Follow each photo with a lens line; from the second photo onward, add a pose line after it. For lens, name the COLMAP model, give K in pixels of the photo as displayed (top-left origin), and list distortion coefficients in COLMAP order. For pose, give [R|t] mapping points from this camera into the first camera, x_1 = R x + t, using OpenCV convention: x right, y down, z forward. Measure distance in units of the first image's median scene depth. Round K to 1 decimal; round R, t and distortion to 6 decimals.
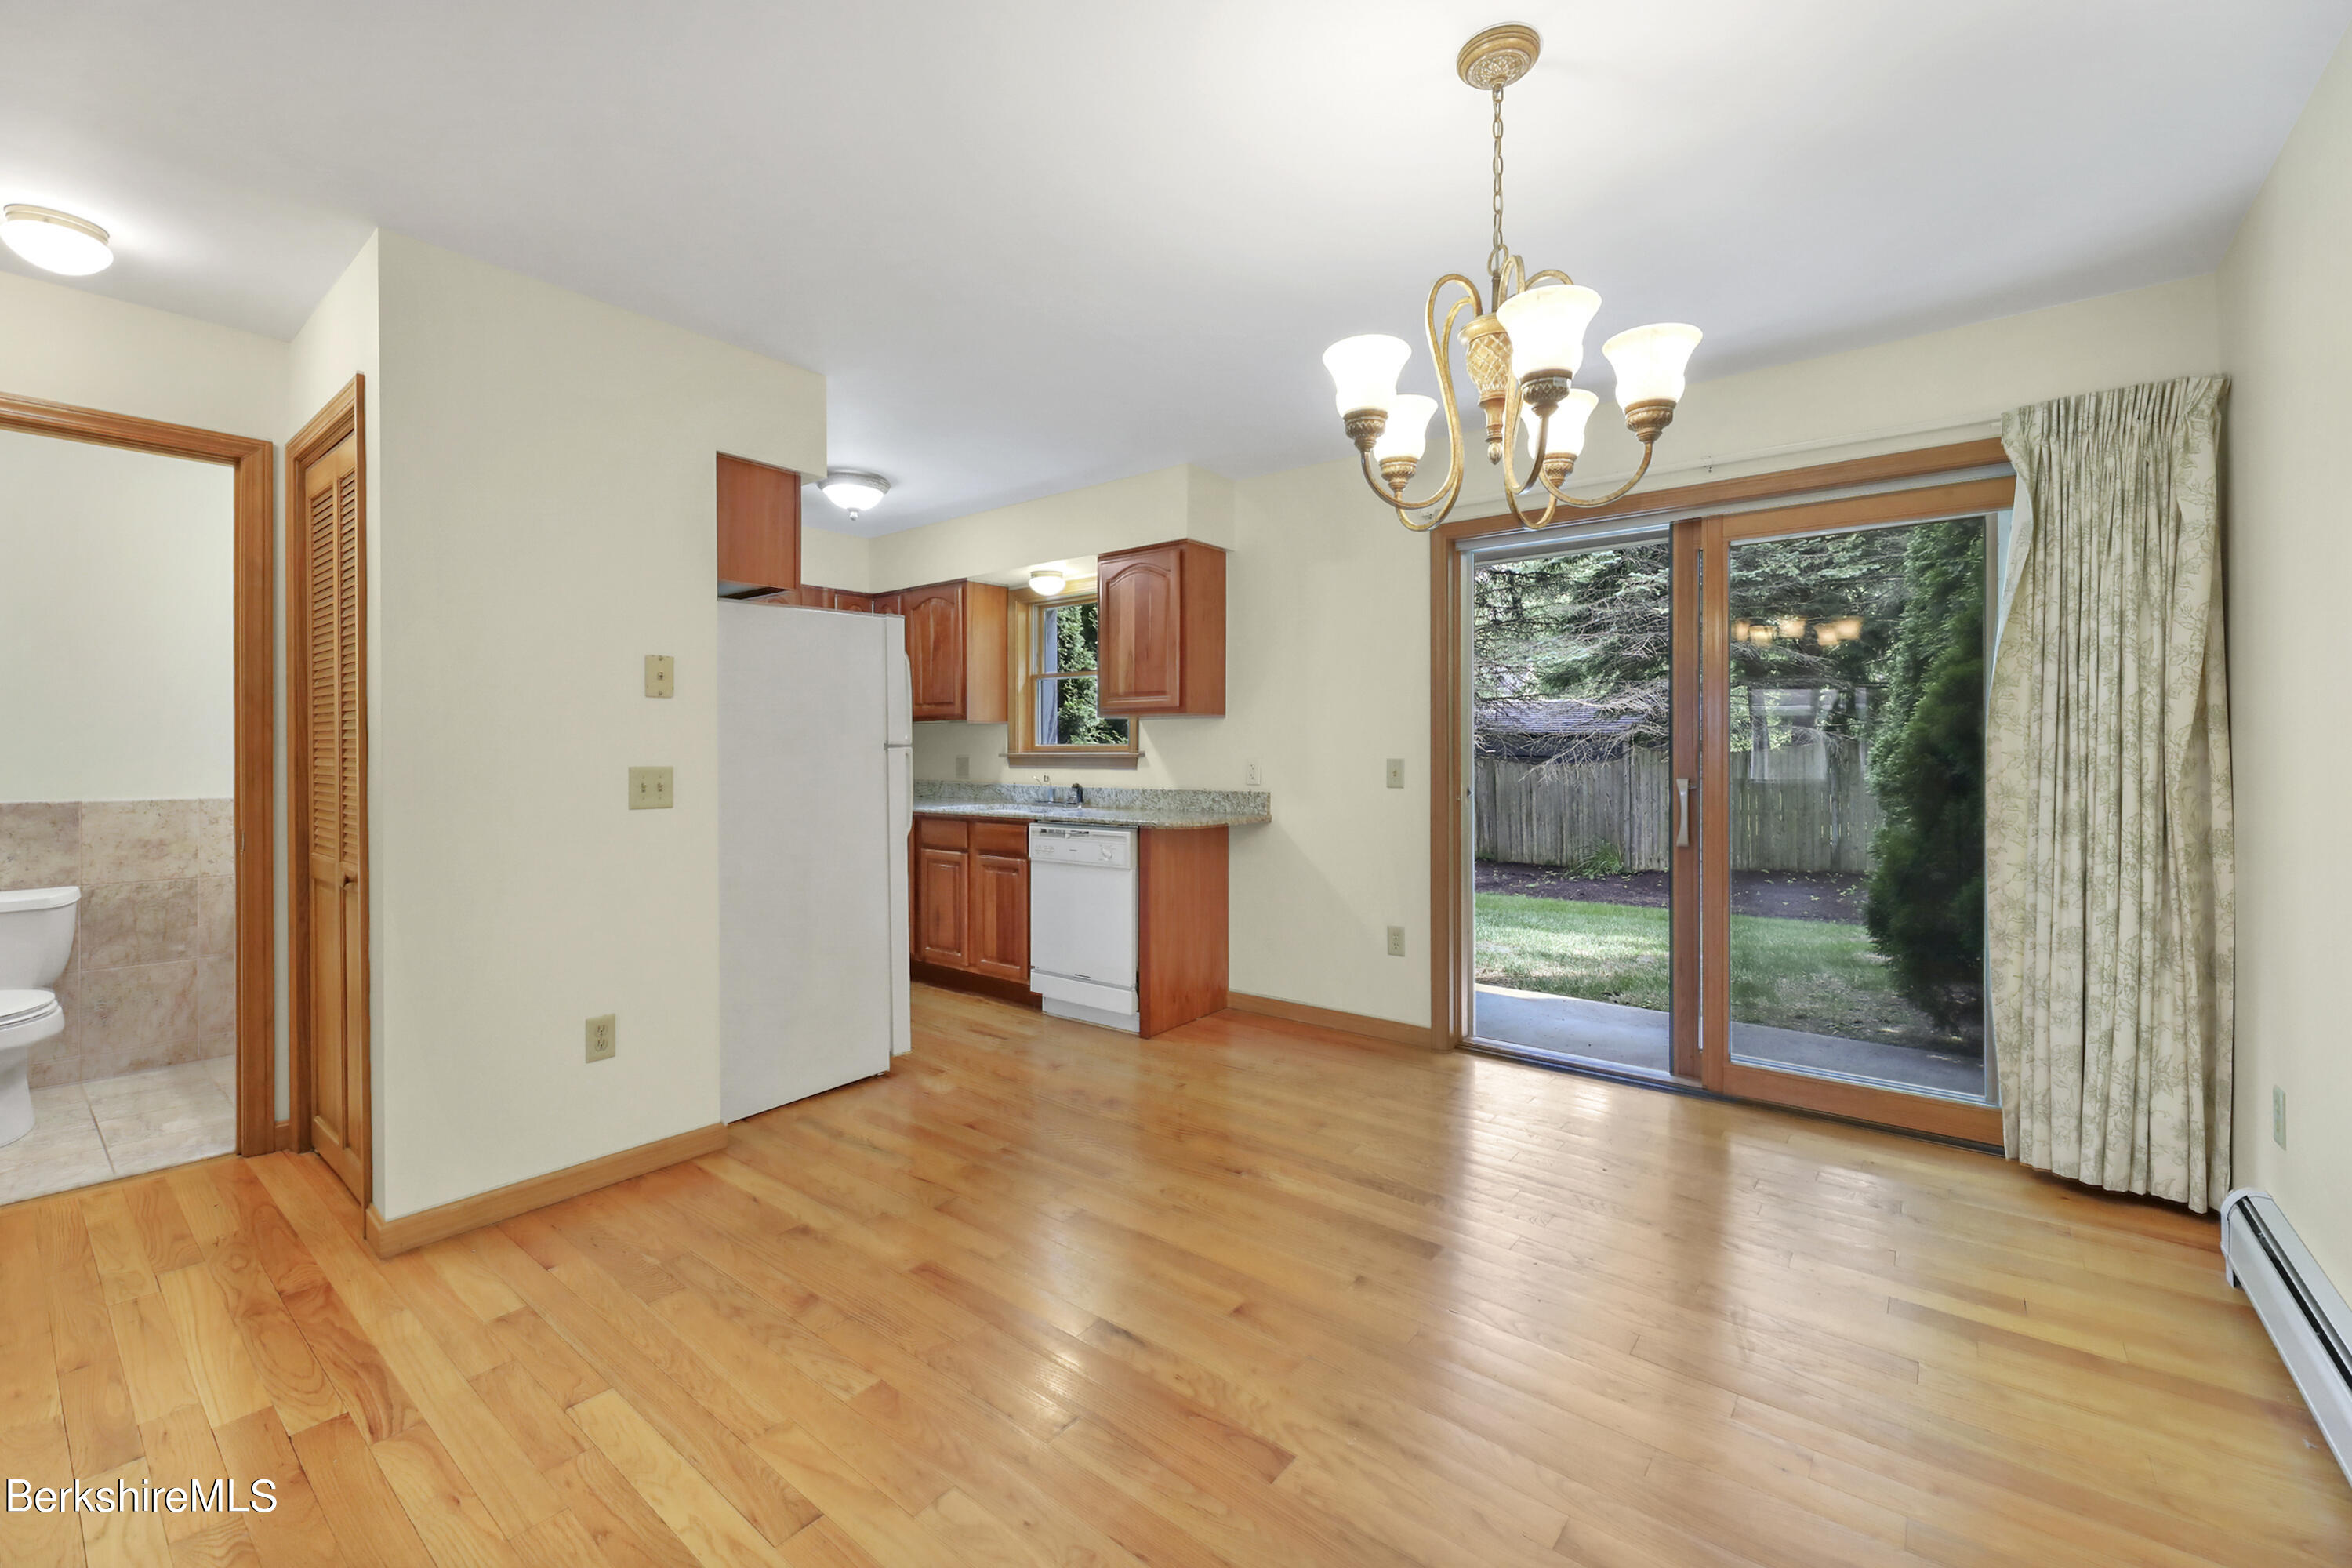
lens RADIAL K [[981.1, 0, 1135.2], [0, 981.1, 762.9], [0, 0, 1]] dist [-0.000150, -0.000216]
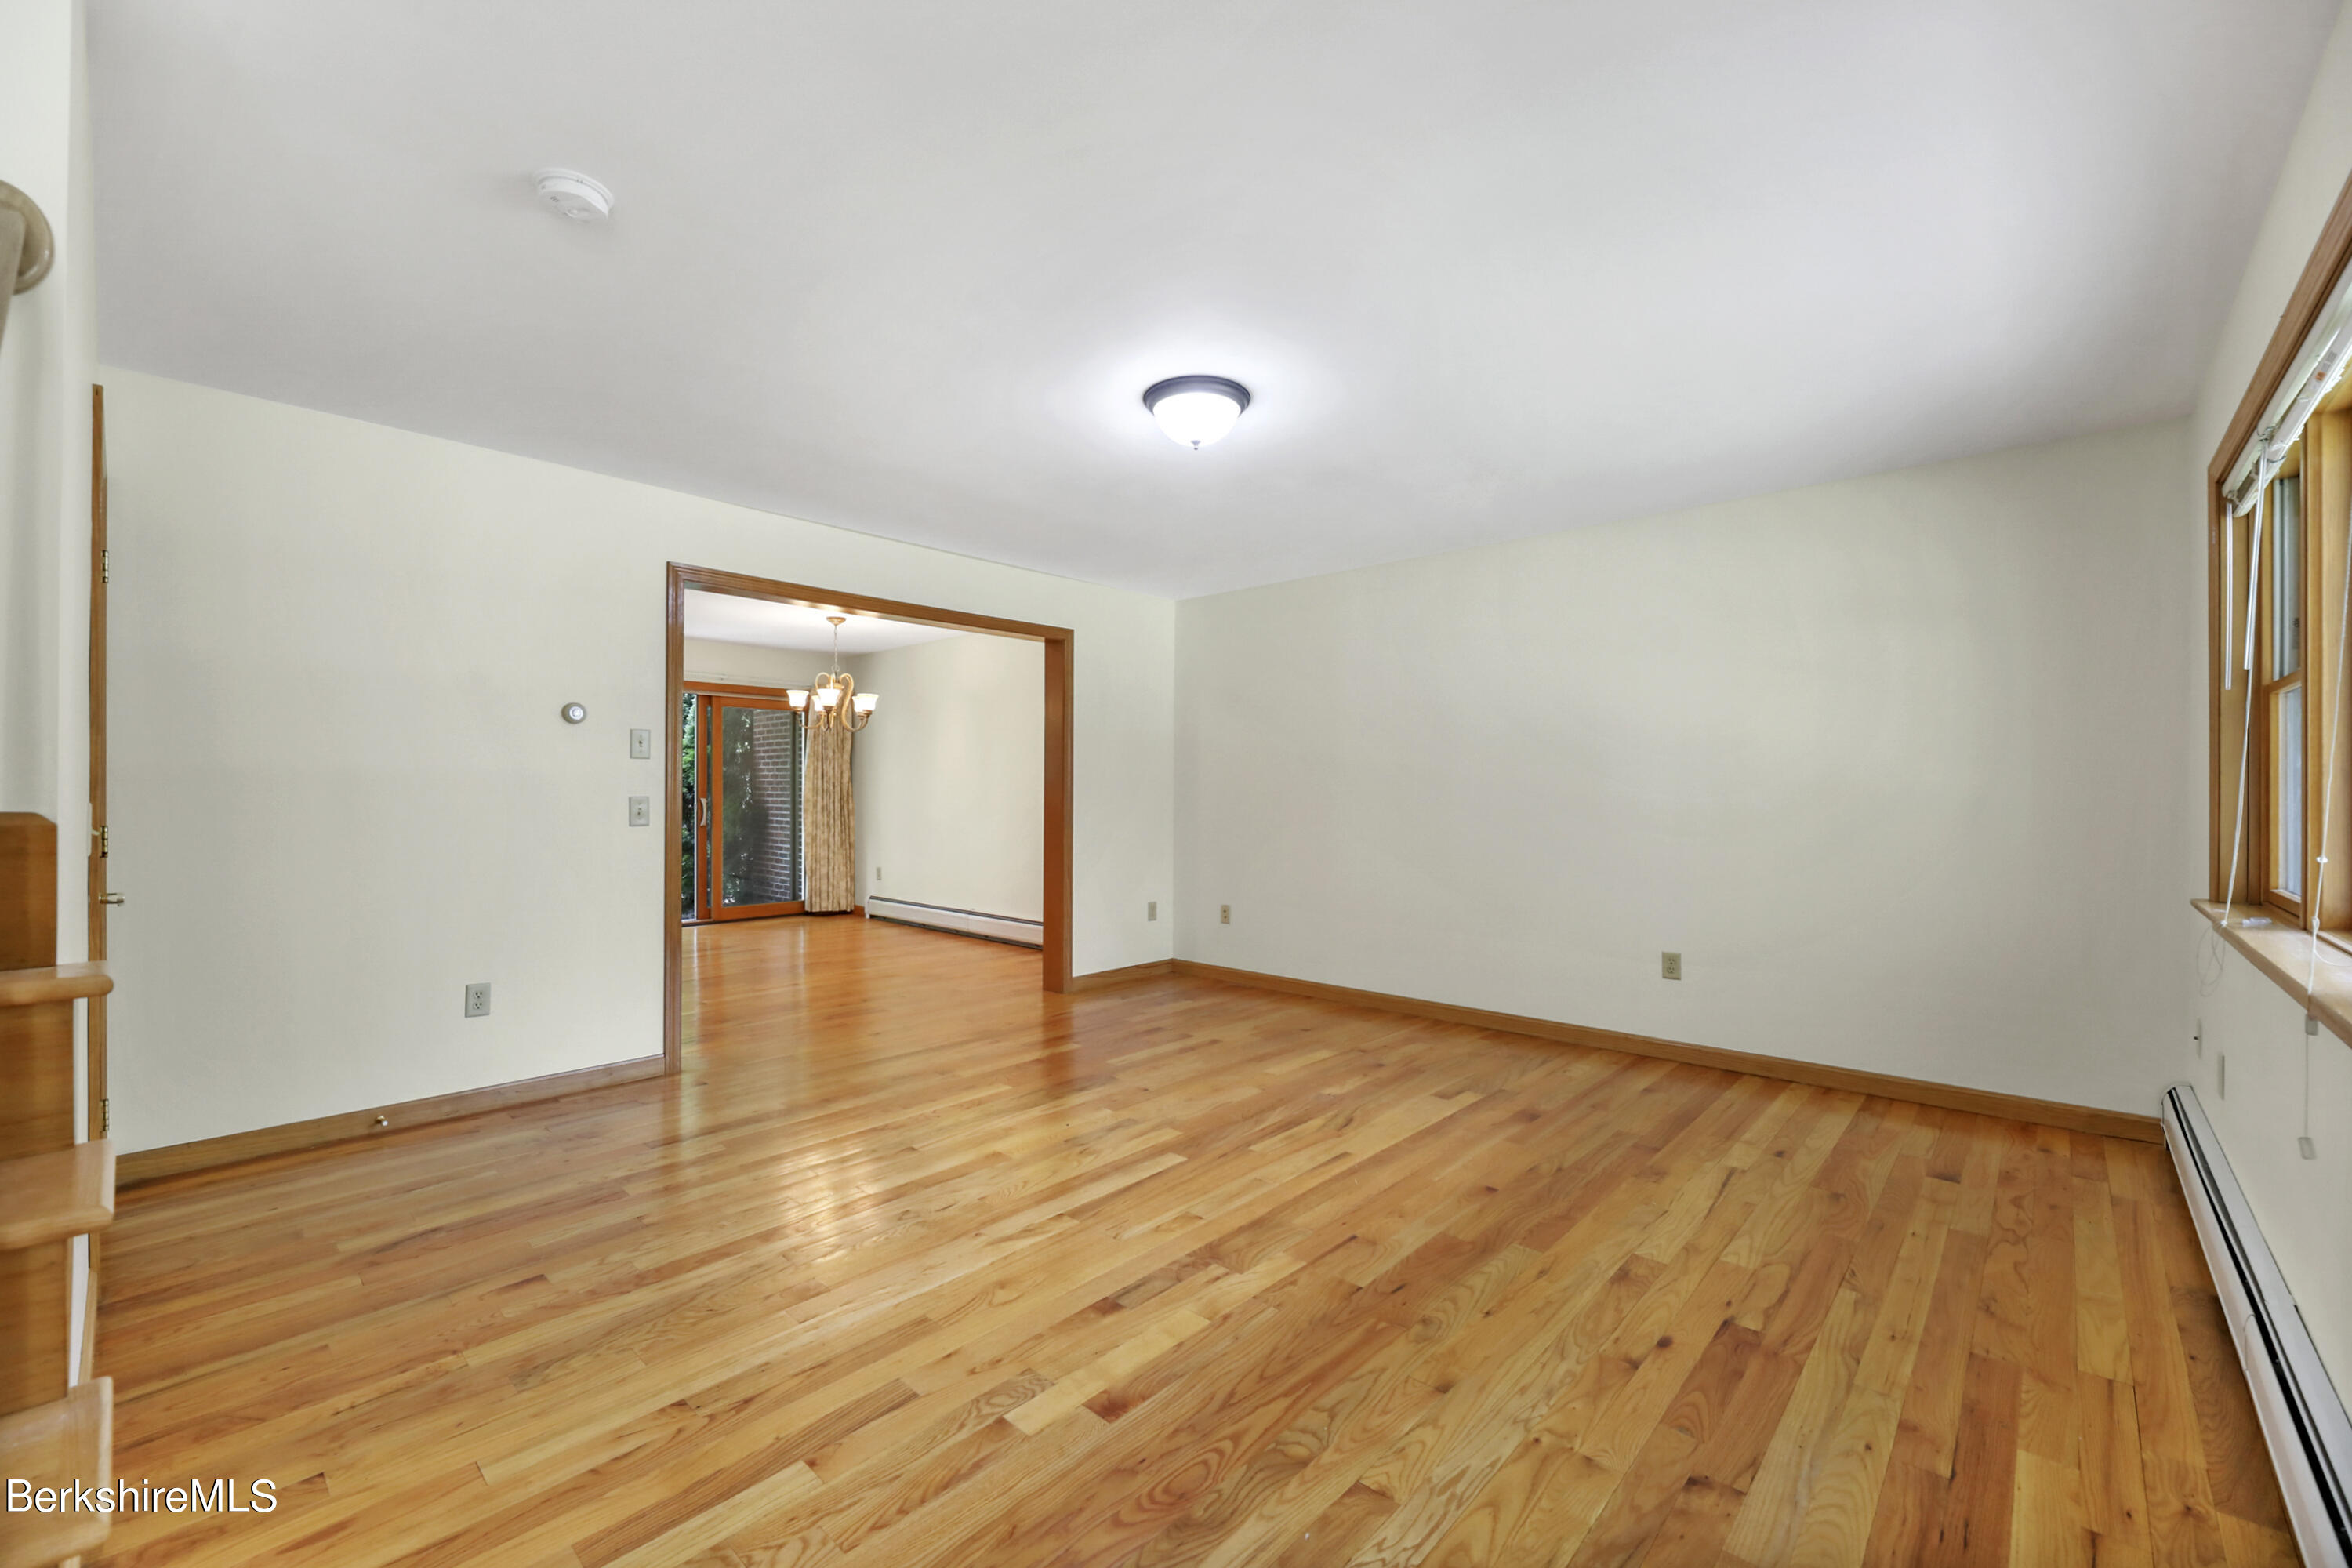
lens RADIAL K [[963.9, 0, 1176.0], [0, 963.9, 784.0], [0, 0, 1]] dist [0.000104, -0.000101]
pose [[0.041427, 0.004567, 0.999131, -1.504950], [0.006346, 0.999968, -0.004834, -0.001010], [-0.999121, 0.006541, 0.041396, -0.239293]]
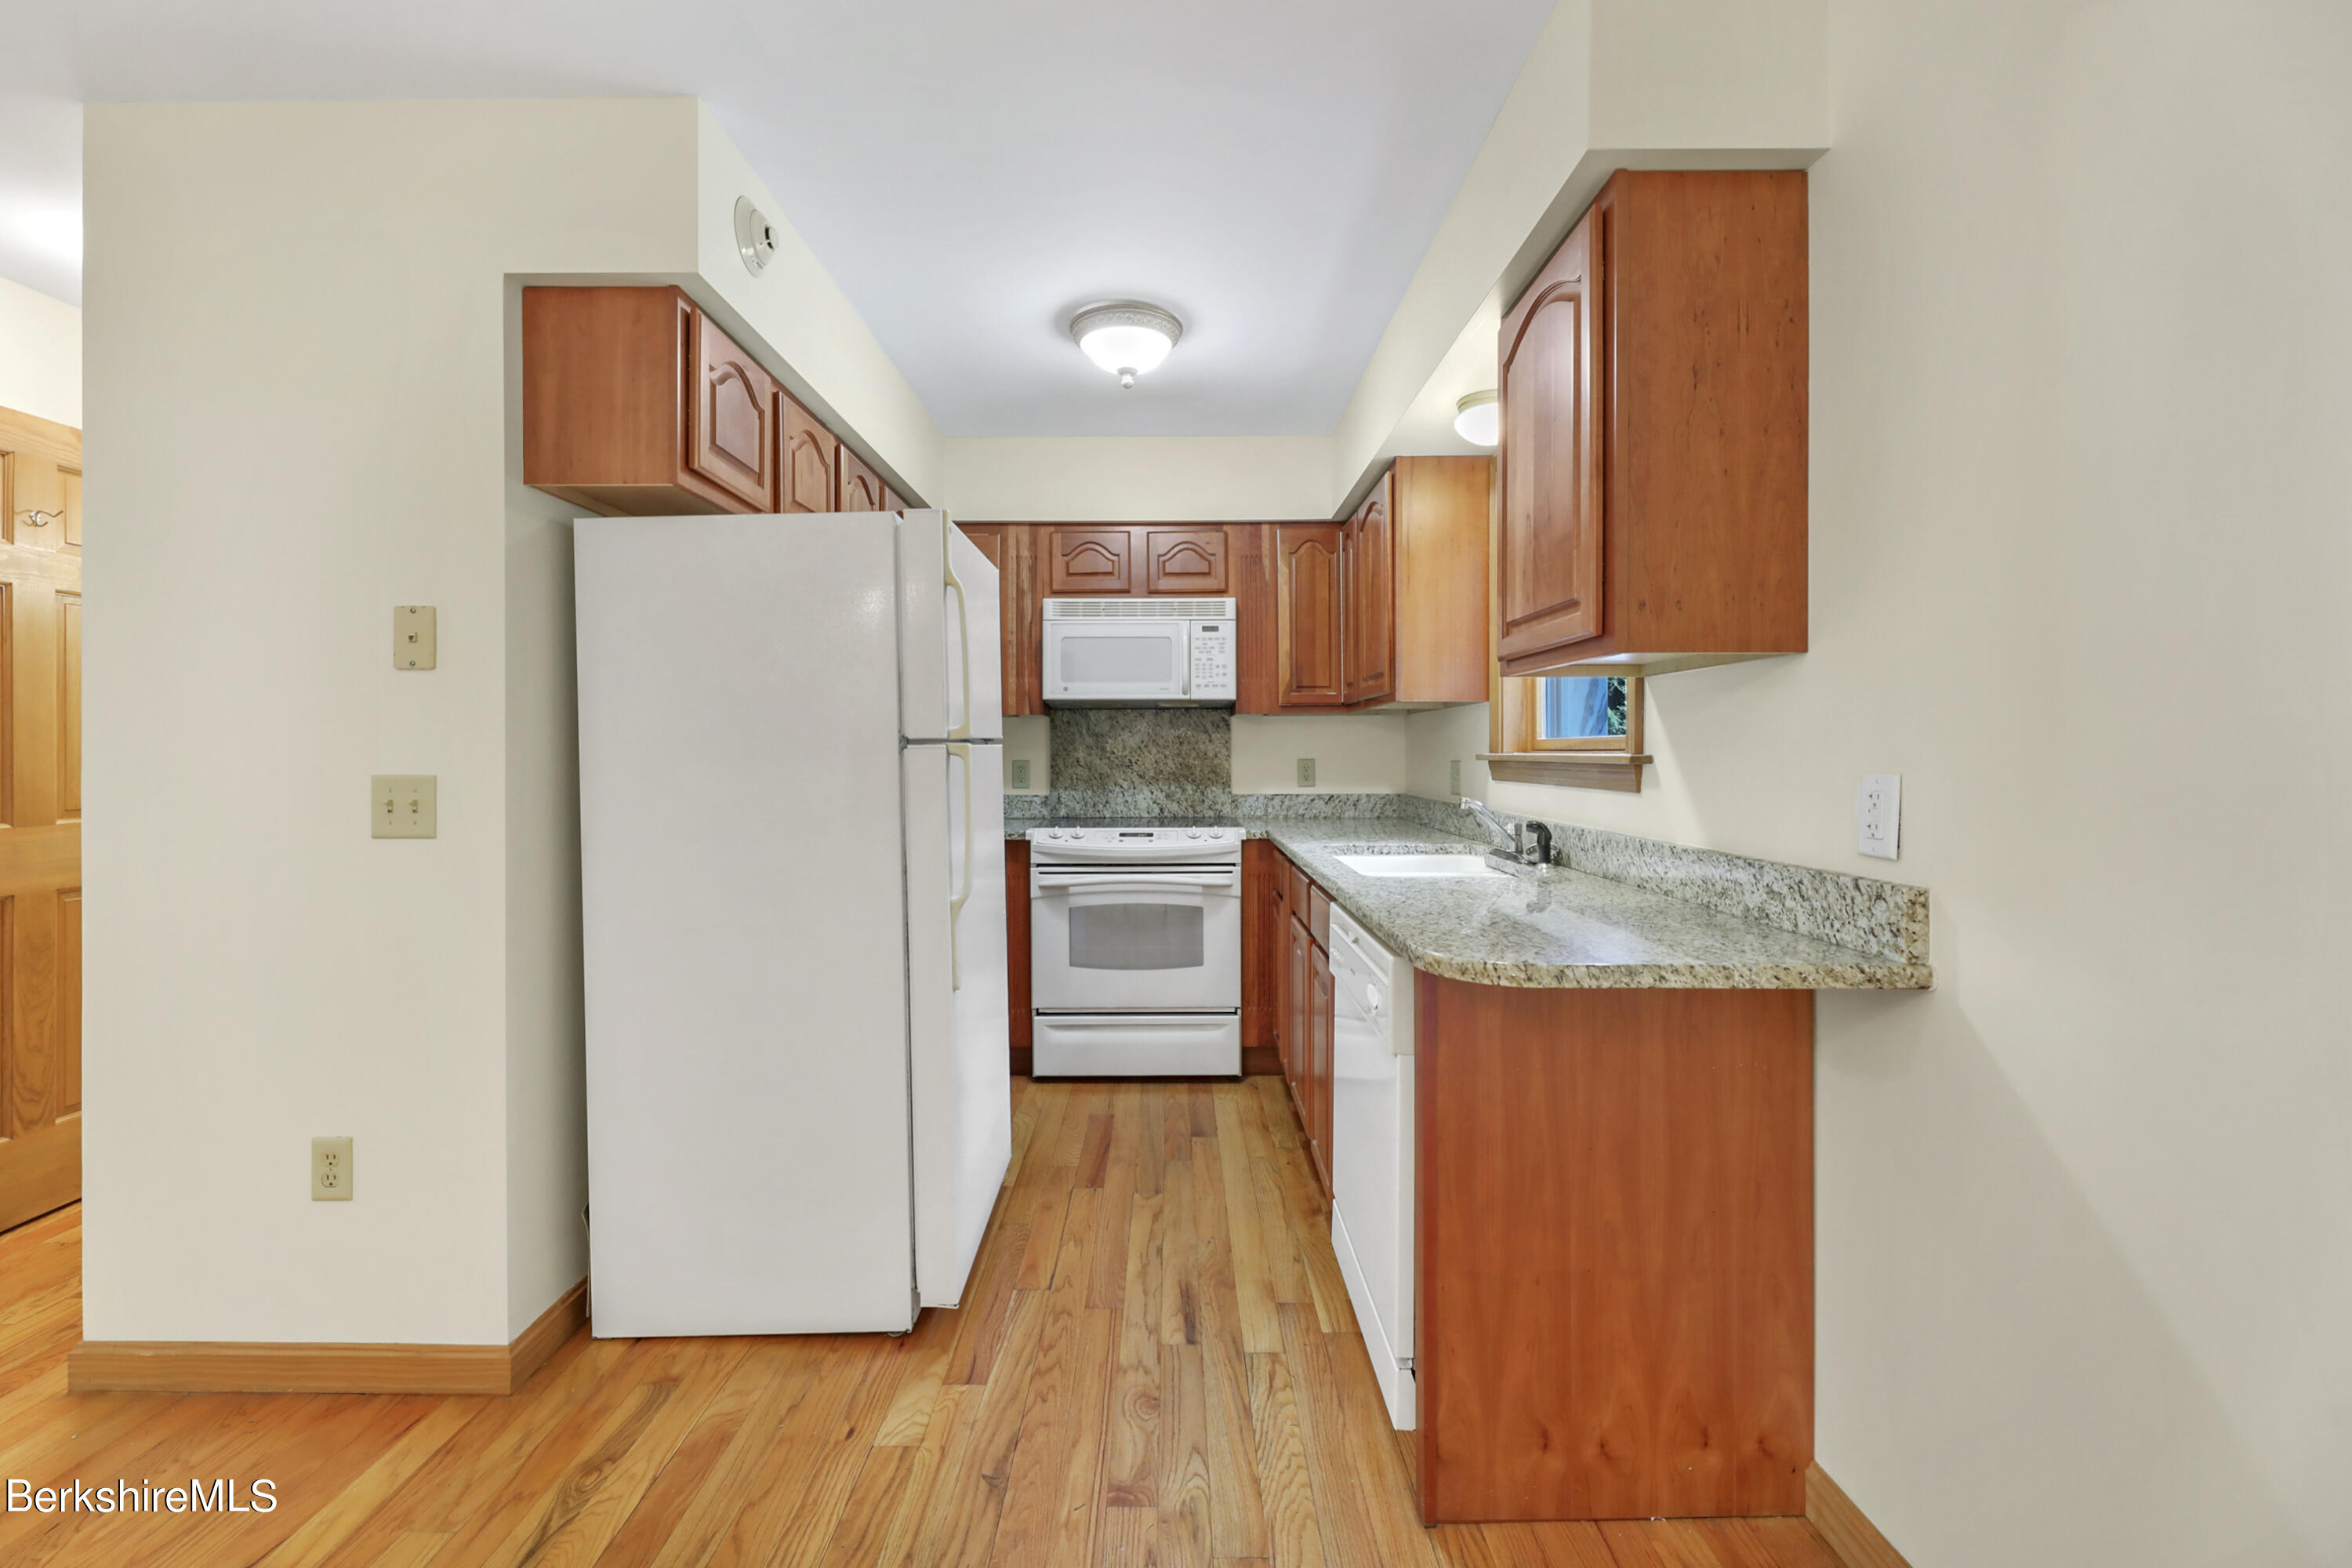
lens RADIAL K [[960.5, 0, 1167.1], [0, 960.5, 749.1], [0, 0, 1]] dist [0.000295, -0.000007]
pose [[0.637148, -0.001262, -0.770740, 0.227851], [-0.009377, 0.999912, -0.009389, -0.008363], [0.770684, 0.013210, 0.637080, 0.674117]]
